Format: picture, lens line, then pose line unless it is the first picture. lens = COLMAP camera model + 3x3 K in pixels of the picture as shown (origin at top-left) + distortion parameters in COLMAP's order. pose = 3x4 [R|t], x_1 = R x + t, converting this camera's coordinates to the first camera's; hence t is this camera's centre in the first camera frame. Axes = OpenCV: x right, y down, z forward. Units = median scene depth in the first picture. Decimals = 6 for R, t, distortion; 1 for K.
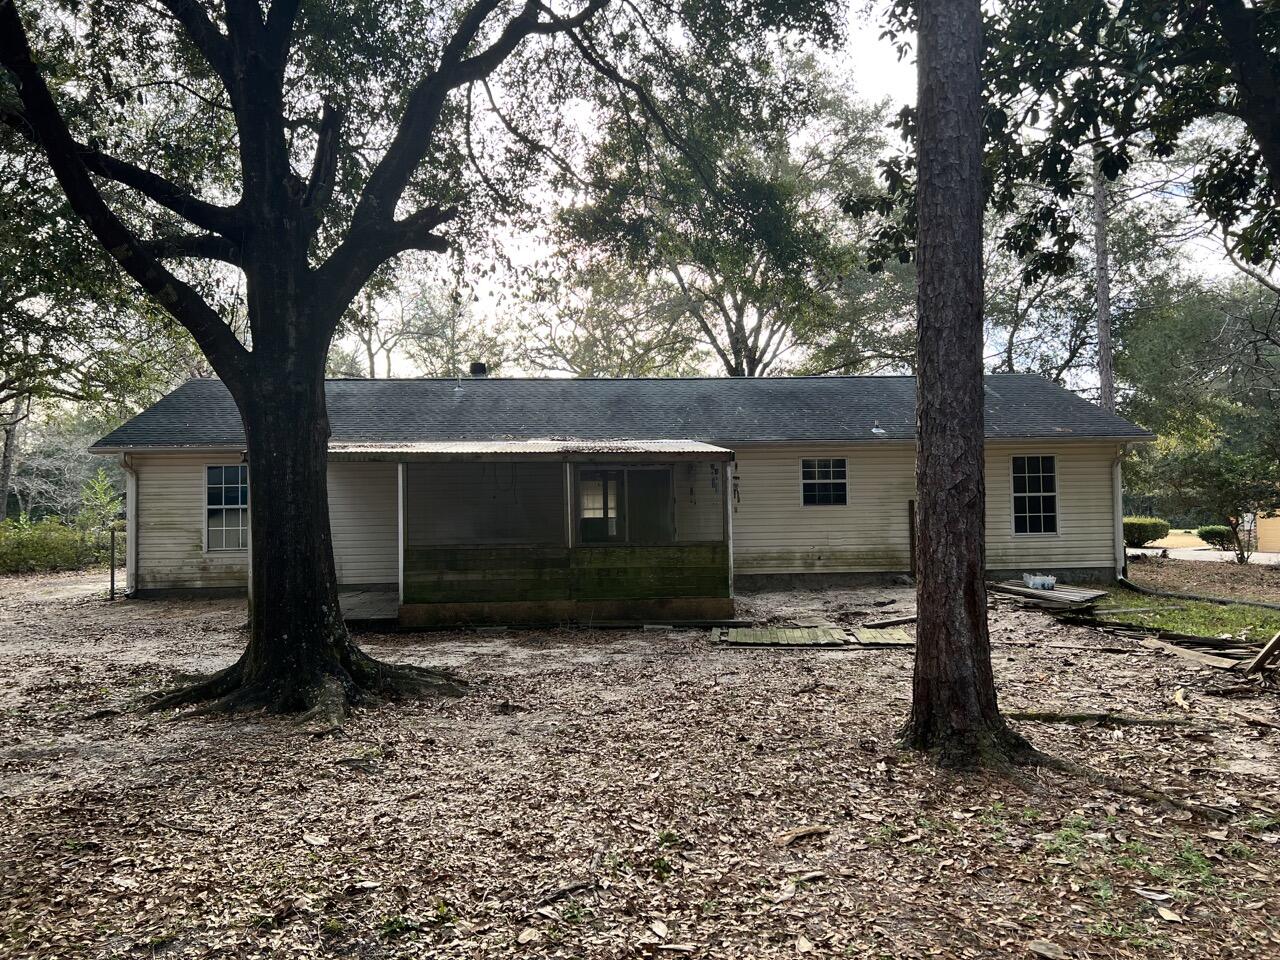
lens RADIAL K [[958.4, 0, 640.0], [0, 958.4, 479.6], [0, 0, 1]] dist [0.057353, -0.070501]
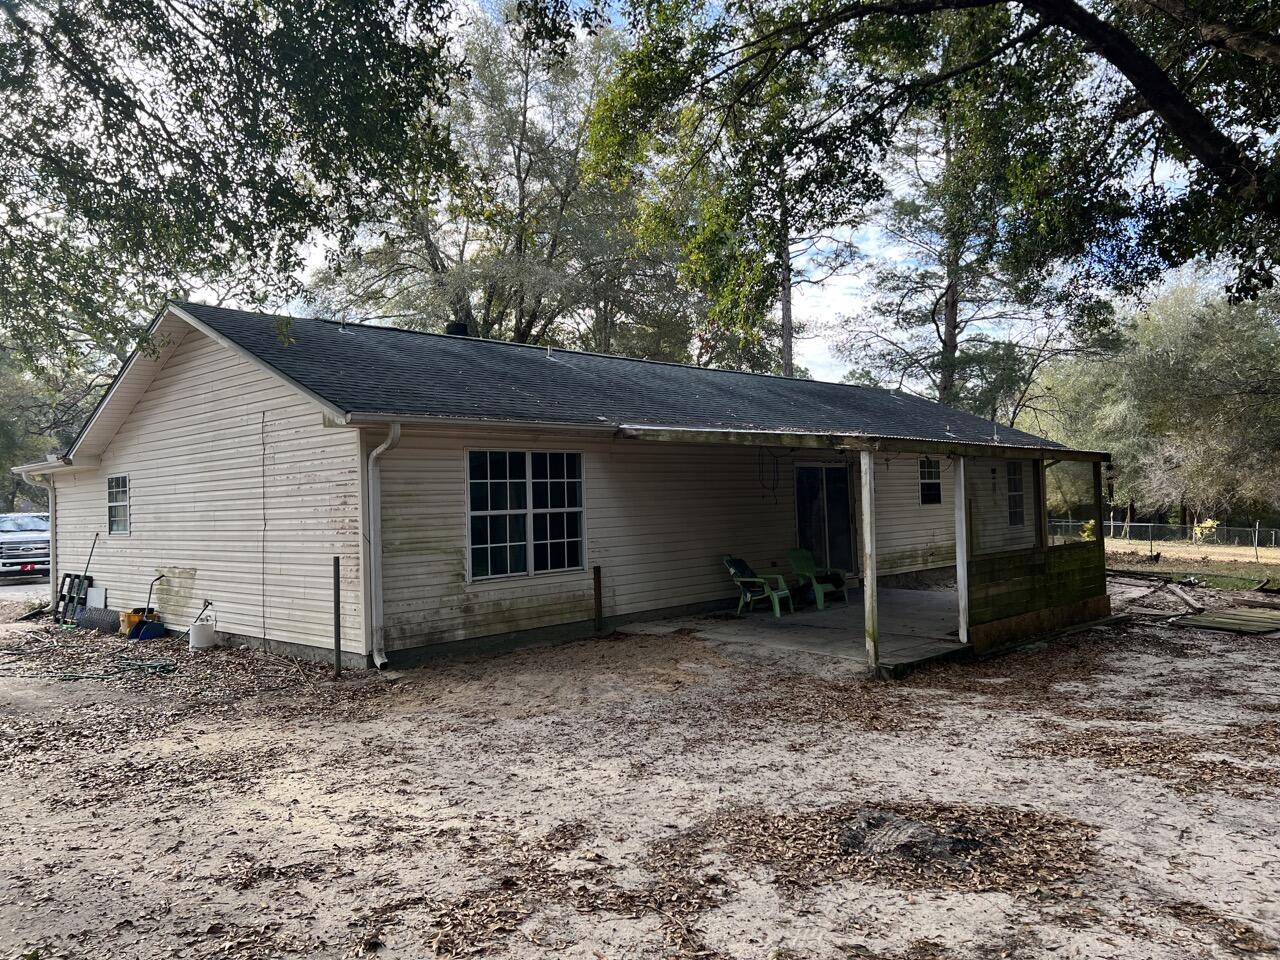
lens RADIAL K [[958.4, 0, 640.0], [0, 958.4, 479.0], [0, 0, 1]] dist [0.057353, -0.070501]
pose [[0.735097, 0.008296, 0.677911, -0.799486], [0.009137, 0.999713, -0.022142, 0.020447], [-0.677900, 0.022471, 0.734811, 0.449645]]
